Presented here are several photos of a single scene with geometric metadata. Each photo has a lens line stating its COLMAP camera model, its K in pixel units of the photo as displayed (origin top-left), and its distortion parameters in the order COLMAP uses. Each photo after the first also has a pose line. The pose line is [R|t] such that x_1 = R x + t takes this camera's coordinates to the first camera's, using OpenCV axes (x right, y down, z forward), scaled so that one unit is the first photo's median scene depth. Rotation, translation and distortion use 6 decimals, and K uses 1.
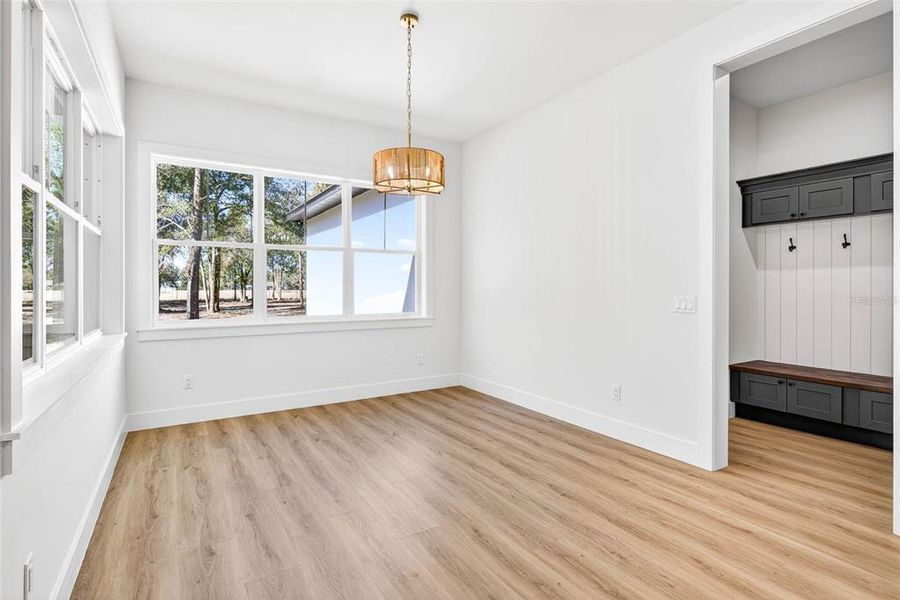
lens RADIAL K [[454.0, 0, 452.3], [0, 454.0, 290.6], [0, 0, 1]] dist [0.006702, 0.000552]
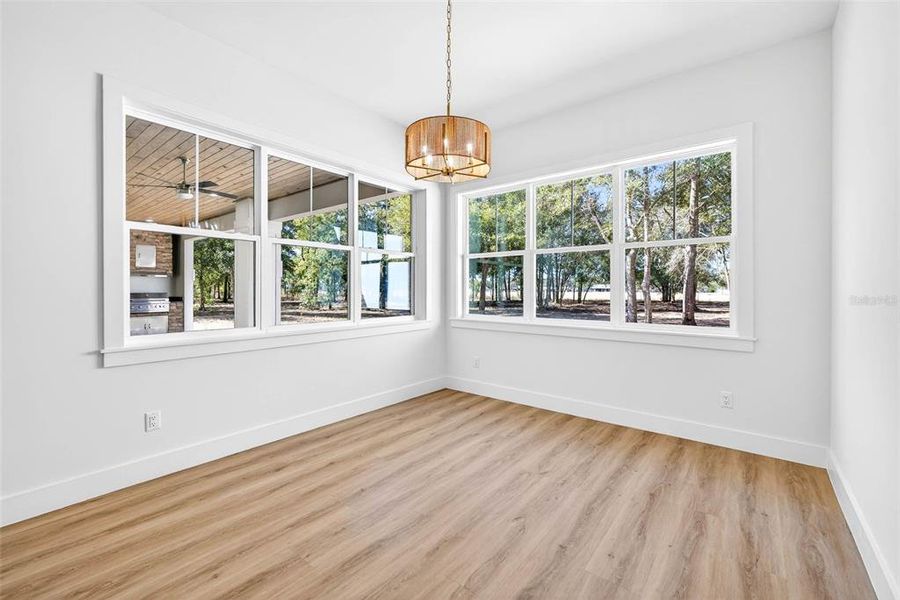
lens RADIAL K [[380.3, 0, 452.3], [0, 380.3, 292.5], [0, 0, 1]] dist [-0.000769, 0.000036]
pose [[0.330559, 0.009323, -0.943739, 0.539907], [-0.009371, 0.999934, 0.006596, -0.005911], [0.943739, 0.006663, 0.330625, 0.746307]]
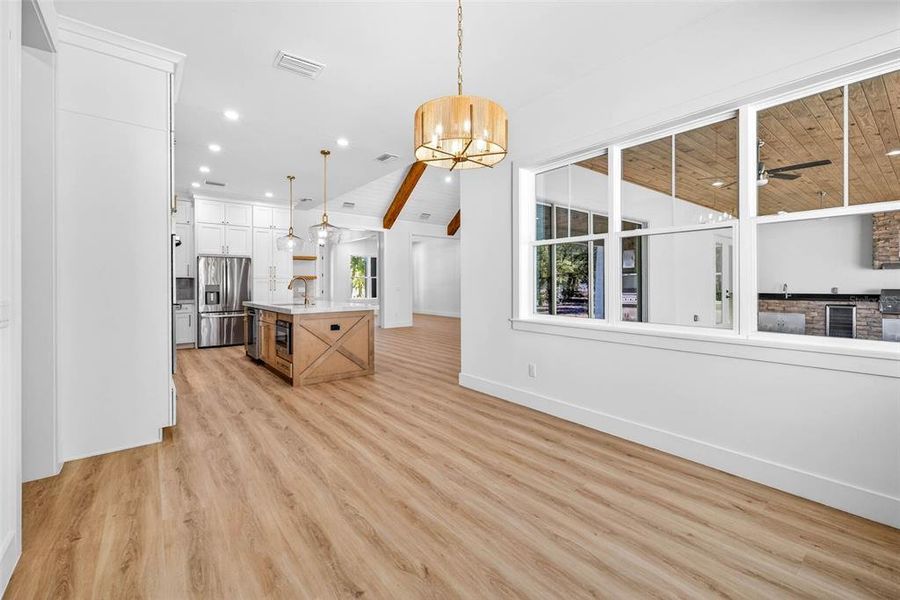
lens RADIAL K [[380.3, 0, 442.8], [0, 380.3, 288.5], [0, 0, 1]] dist [-0.000769, 0.000036]
pose [[-0.995229, 0.000980, -0.097561, -0.002133], [-0.000701, 0.999852, 0.017198, -0.007051], [0.097563, 0.017184, -0.995081, 1.570752]]
